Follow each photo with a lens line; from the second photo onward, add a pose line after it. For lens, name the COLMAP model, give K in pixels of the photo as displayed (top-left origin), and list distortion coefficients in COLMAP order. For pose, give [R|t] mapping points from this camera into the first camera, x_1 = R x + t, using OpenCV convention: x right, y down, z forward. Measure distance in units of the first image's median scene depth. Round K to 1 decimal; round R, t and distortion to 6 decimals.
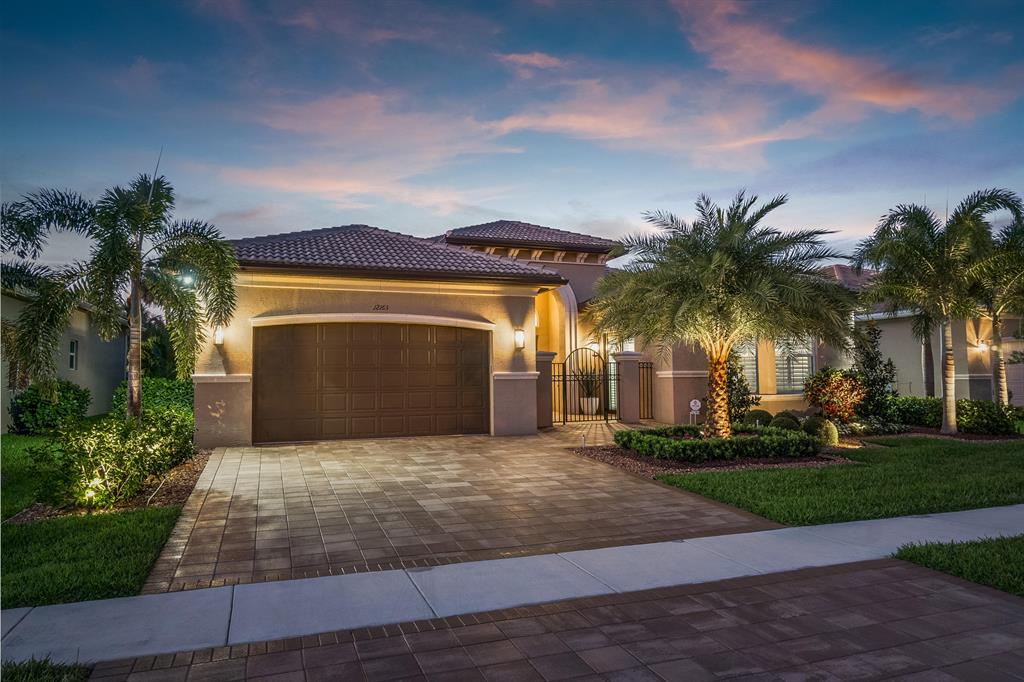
lens RADIAL K [[668.2, 0, 512.0], [0, 668.2, 341.0], [0, 0, 1]] dist [0.001539, 0.000279]
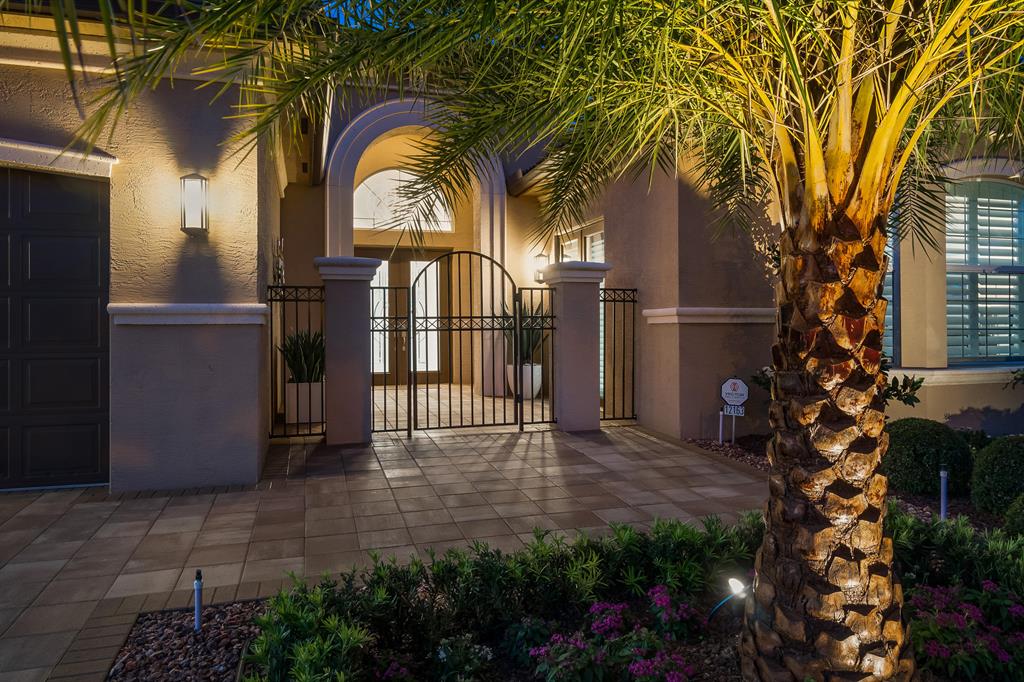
lens RADIAL K [[689.0, 0, 511.4], [0, 689.0, 326.1], [0, 0, 1]] dist [-0.010425, -0.001897]
pose [[0.997608, 0.005041, -0.068939, 0.193831], [-0.001312, 0.998539, 0.054017, 0.039059], [0.069111, -0.053797, 0.996157, 0.667360]]
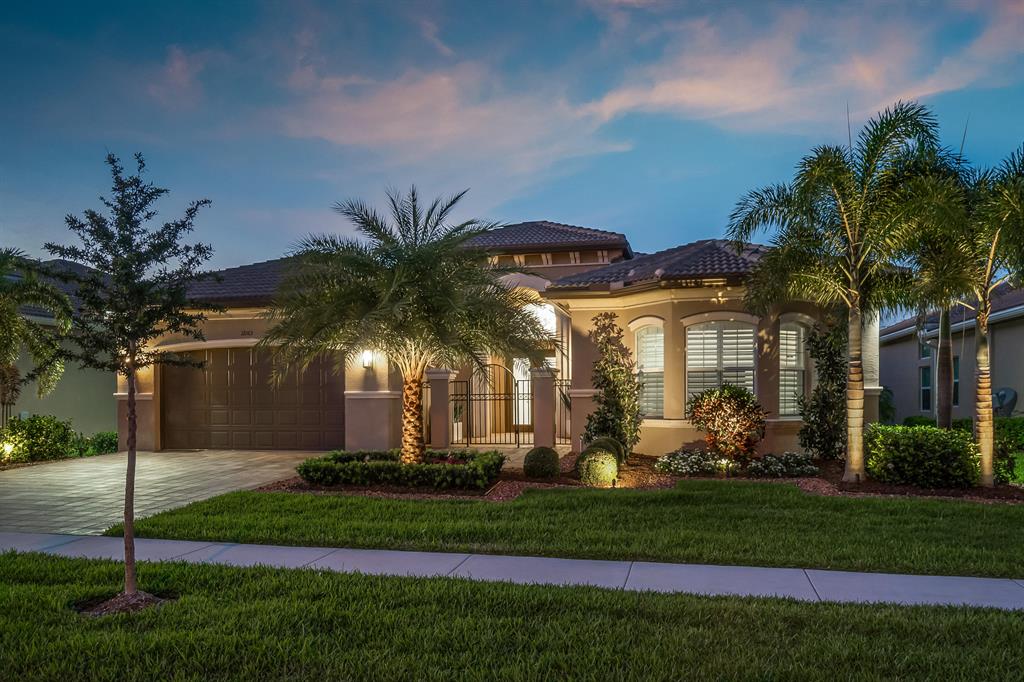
lens RADIAL K [[794.0, 0, 512.0], [0, 794.0, 341.0], [0, 0, 1]] dist [0.000705, 0.000103]
pose [[0.831286, -0.033746, -0.554820, 0.849108], [0.028264, 0.999430, -0.018440, -0.000536], [0.555126, -0.000353, 0.831766, 0.132630]]
